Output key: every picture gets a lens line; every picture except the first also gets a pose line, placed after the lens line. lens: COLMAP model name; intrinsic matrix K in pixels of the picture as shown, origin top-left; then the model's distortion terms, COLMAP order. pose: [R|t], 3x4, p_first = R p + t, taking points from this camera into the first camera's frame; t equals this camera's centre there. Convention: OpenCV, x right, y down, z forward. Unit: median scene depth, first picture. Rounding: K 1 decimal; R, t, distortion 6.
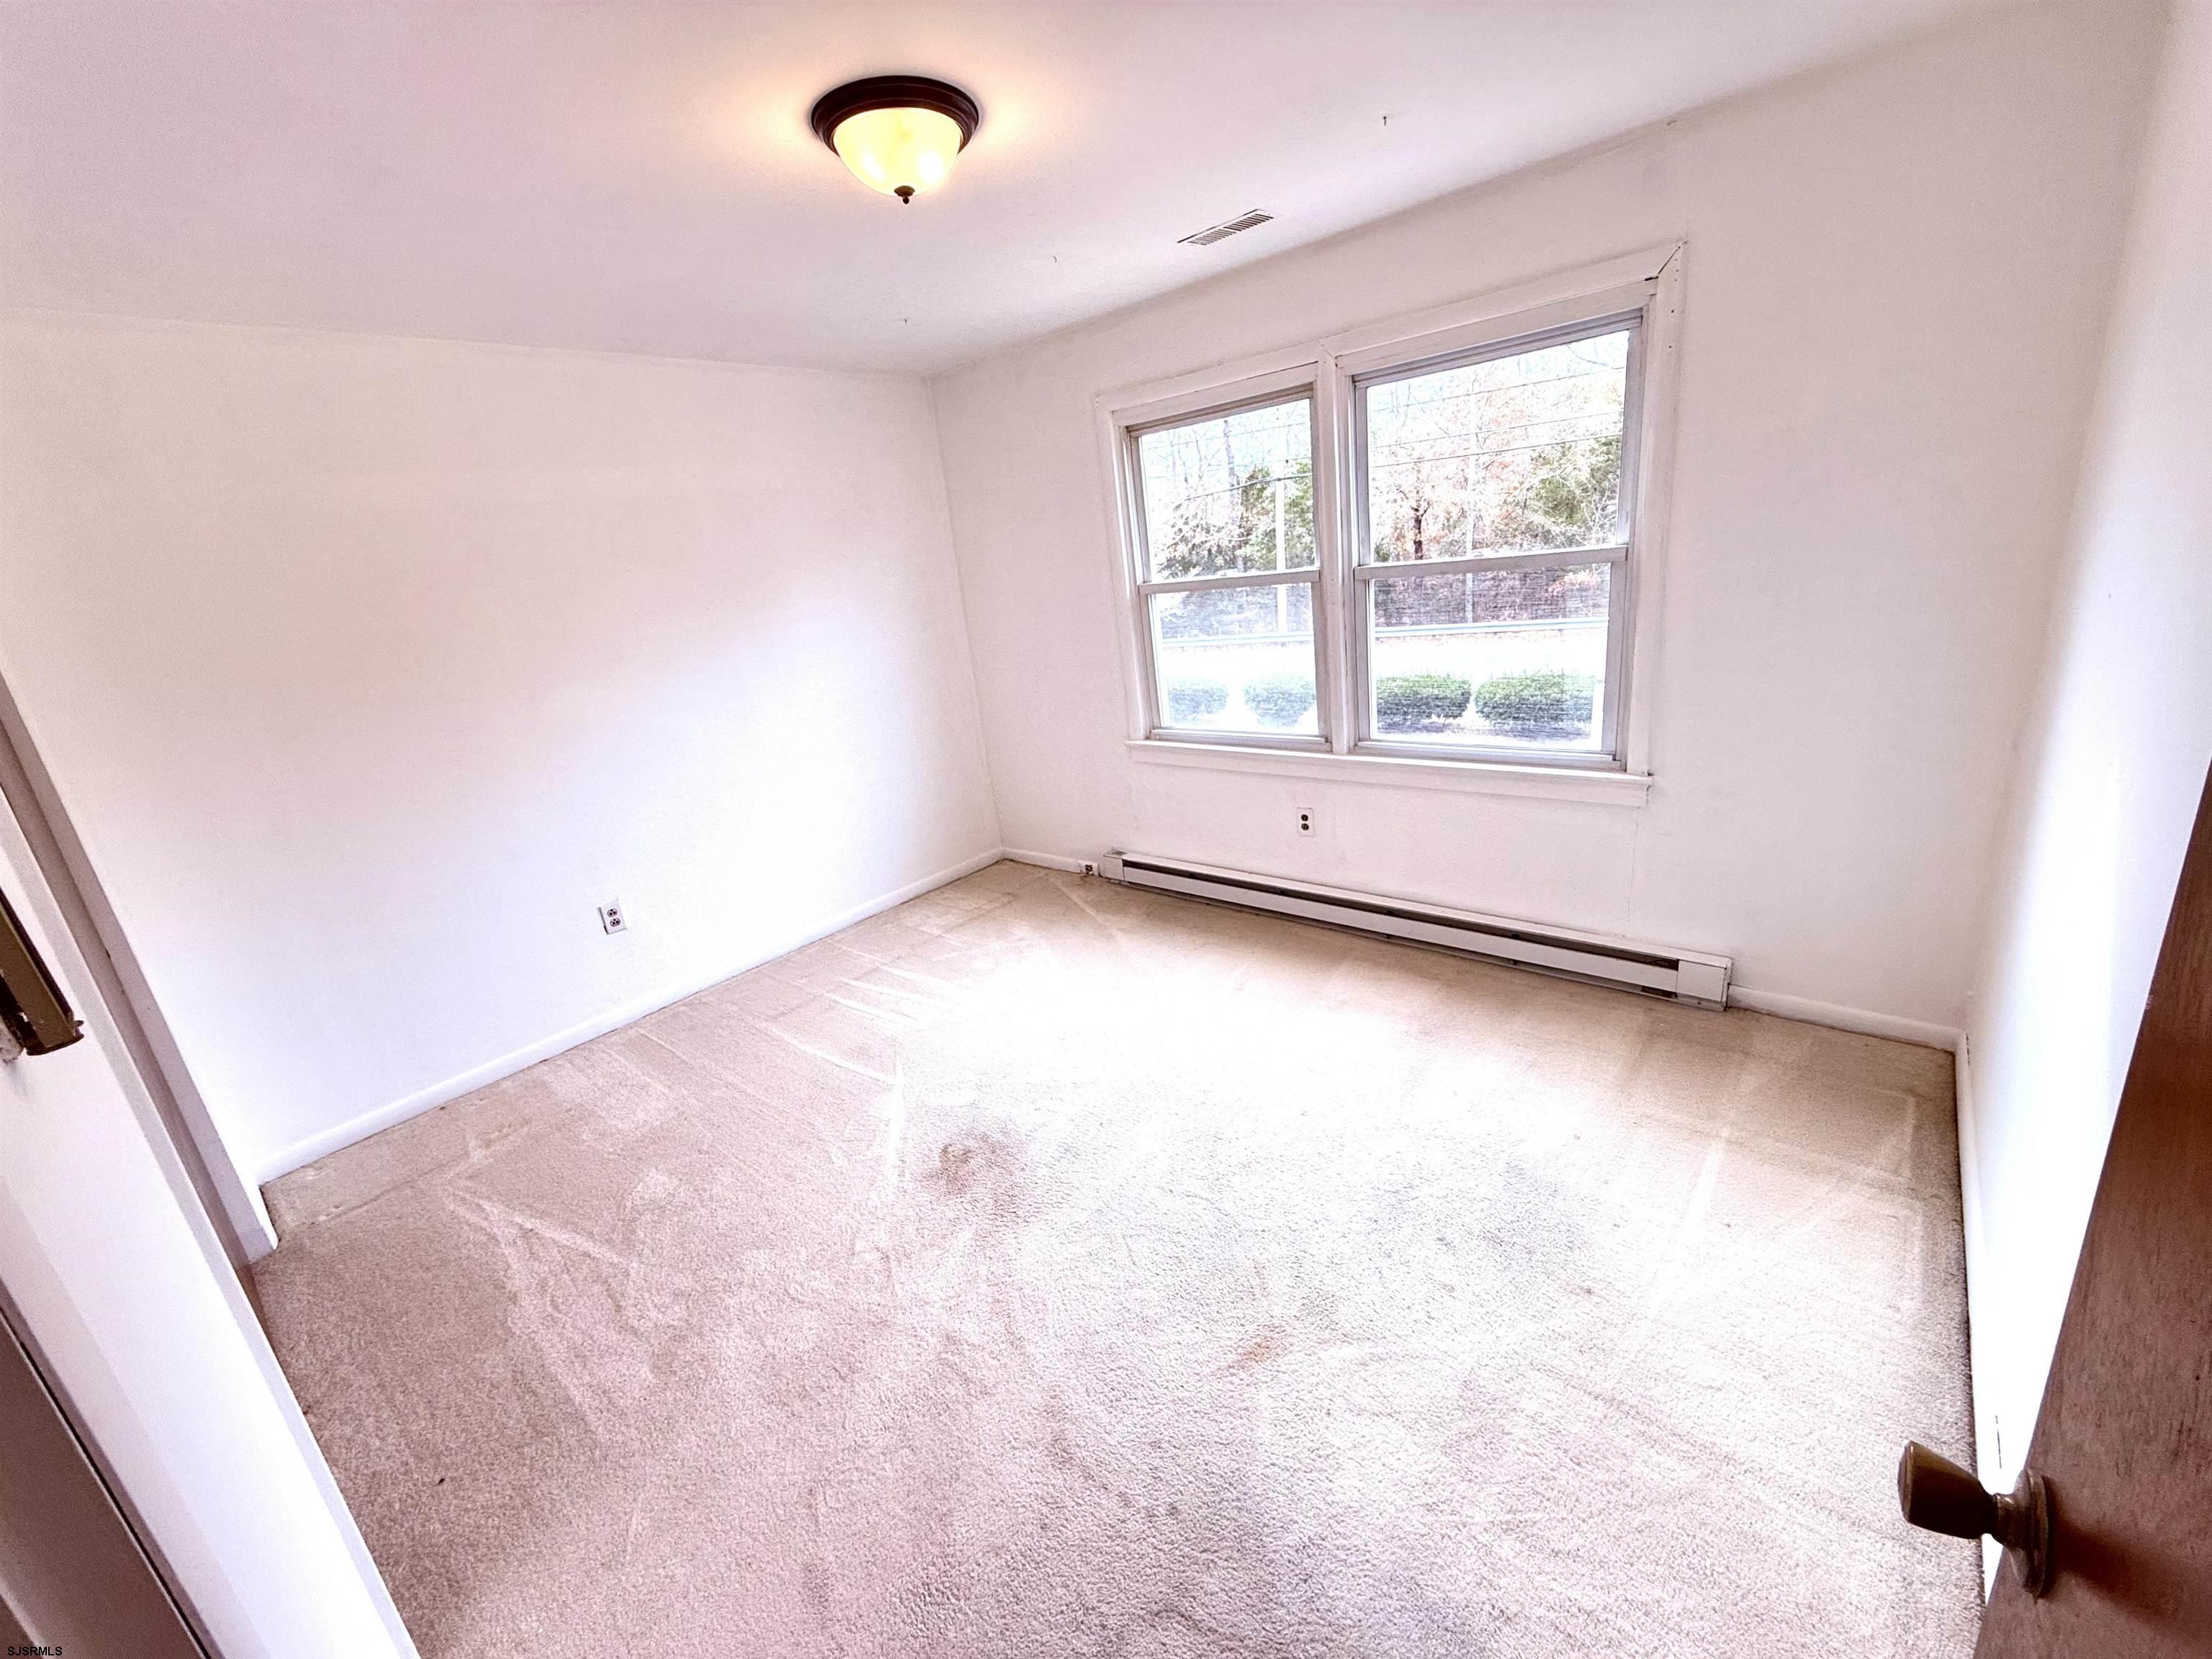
lens RADIAL K [[880.3, 0, 1107.6], [0, 880.3, 841.1], [0, 0, 1]] dist [0.000932, 0.000237]
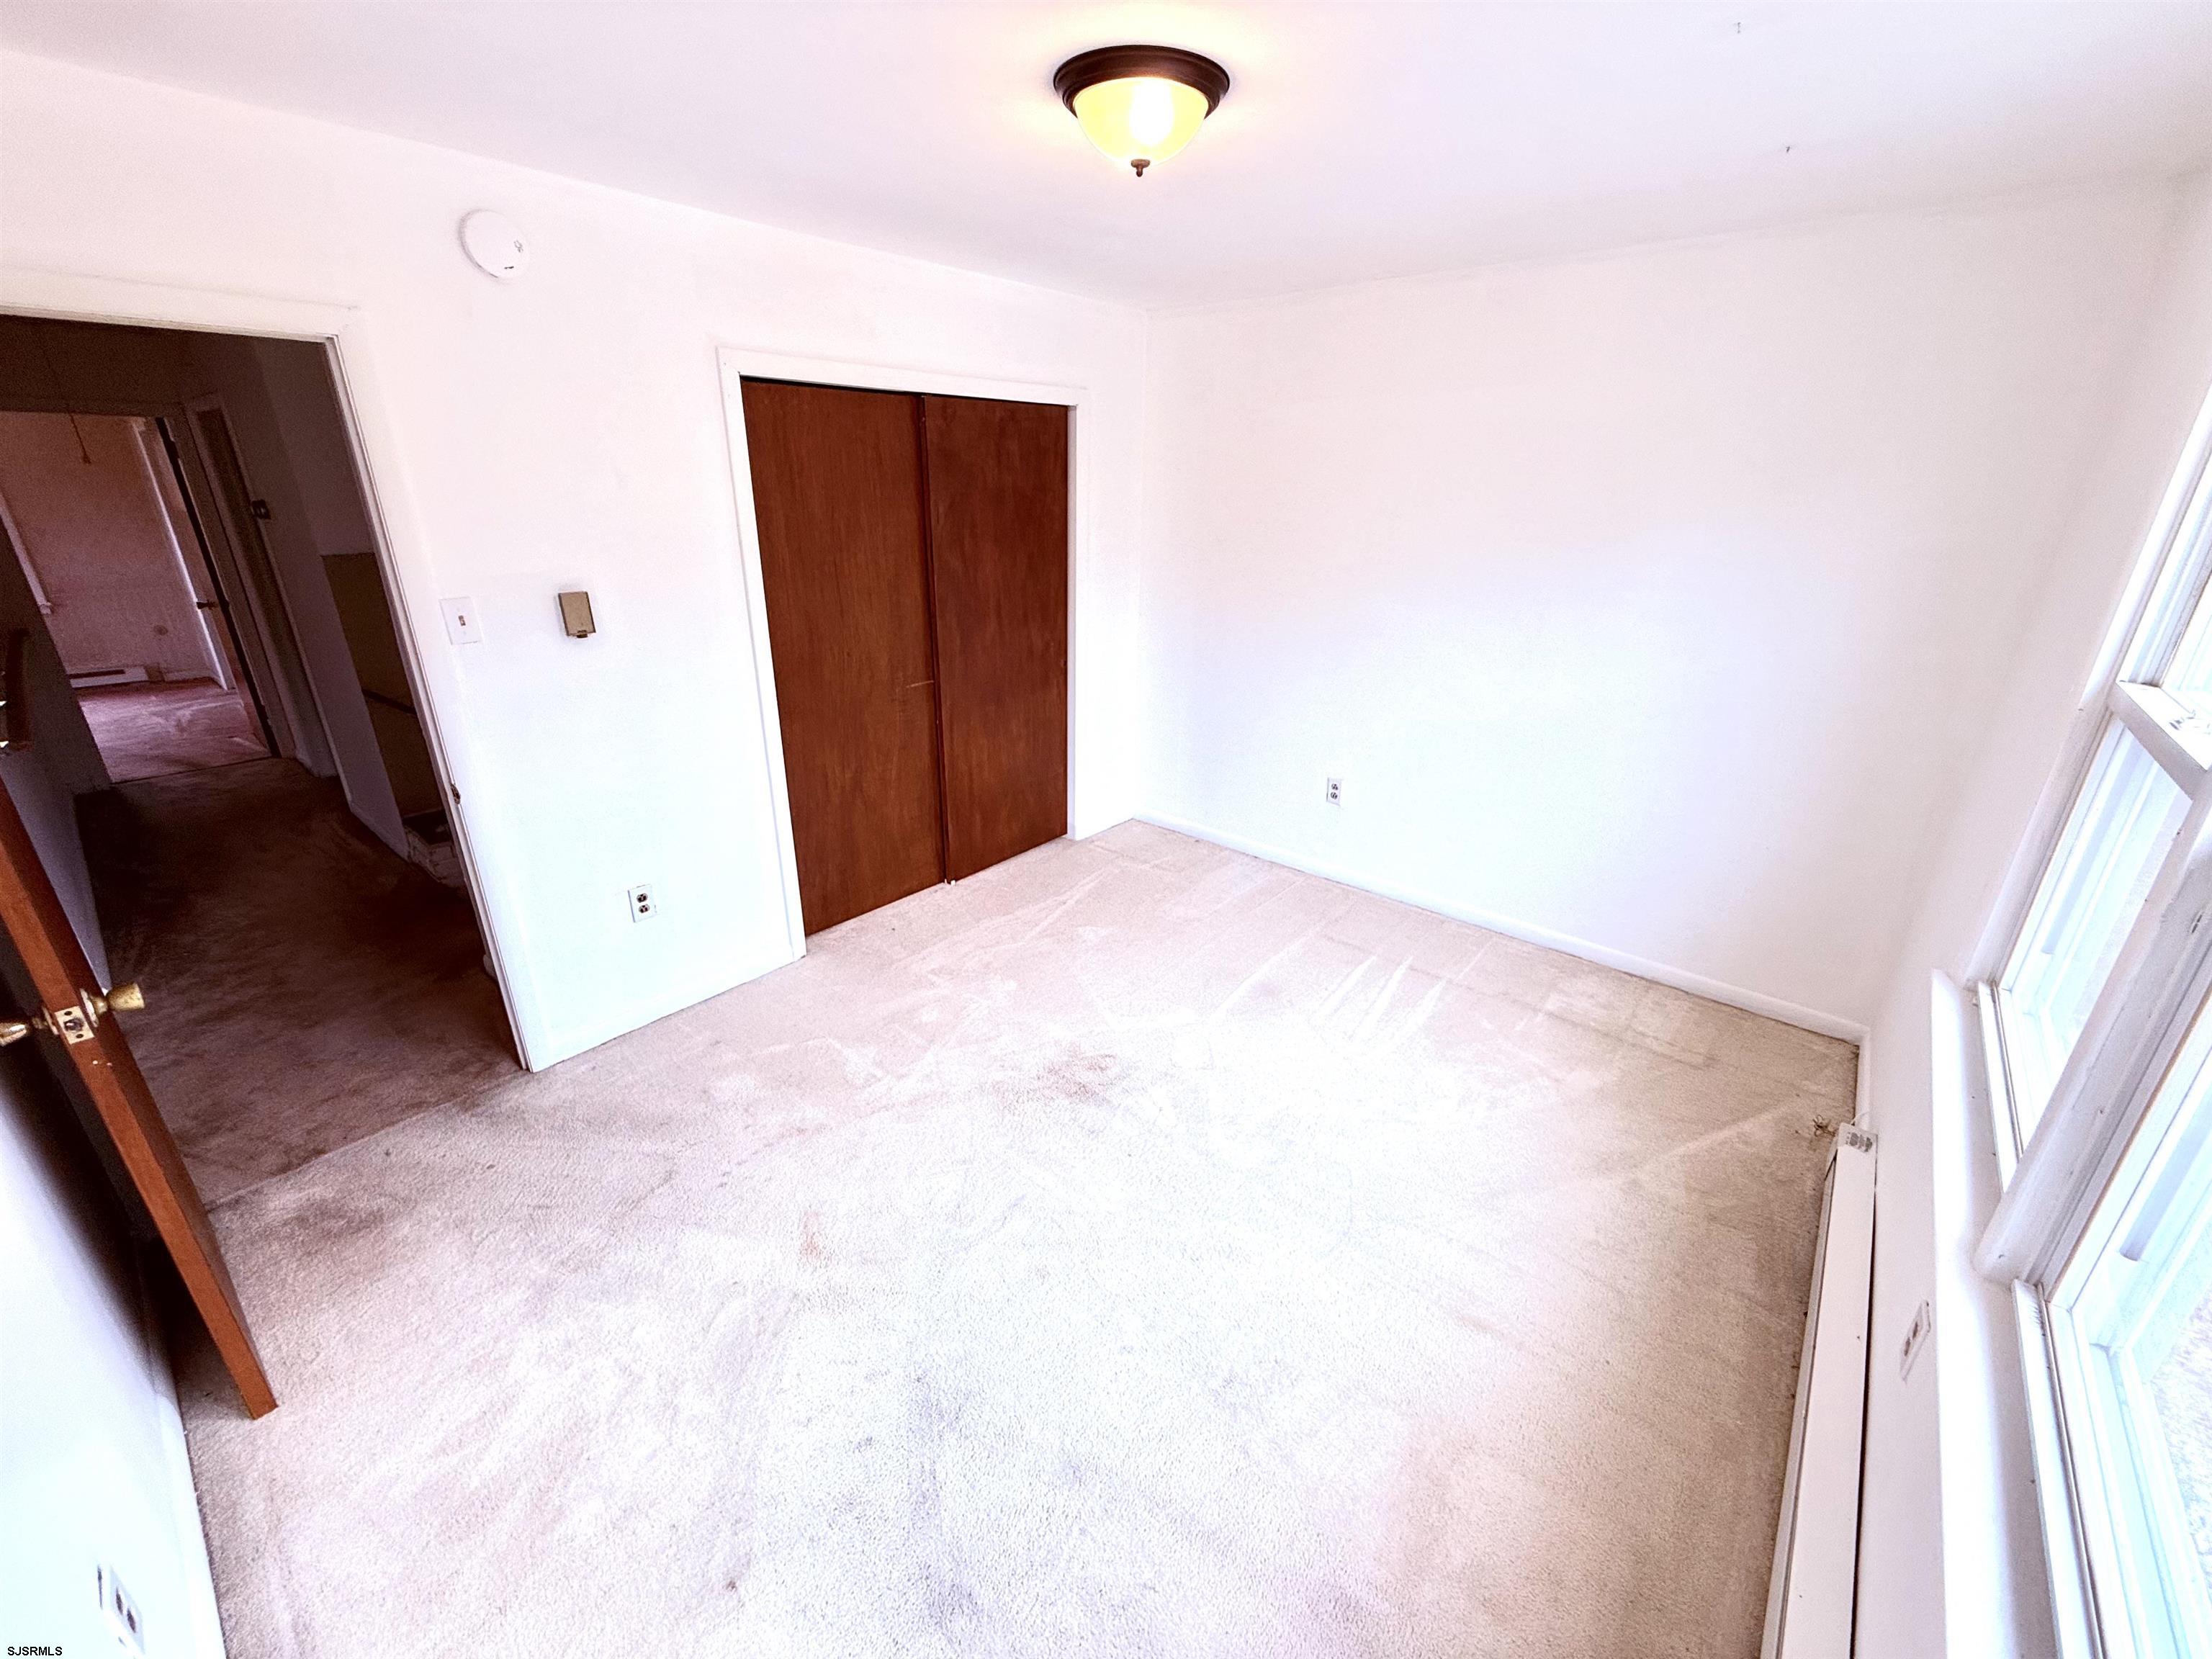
lens RADIAL K [[880.3, 0, 1103.0], [0, 880.3, 823.5], [0, 0, 1]] dist [0.000932, 0.000237]
pose [[-0.017789, 0.455811, -0.889899, 0.508628], [-0.318682, 0.841035, 0.437153, -0.292047], [0.947695, 0.291371, 0.130297, 0.564919]]
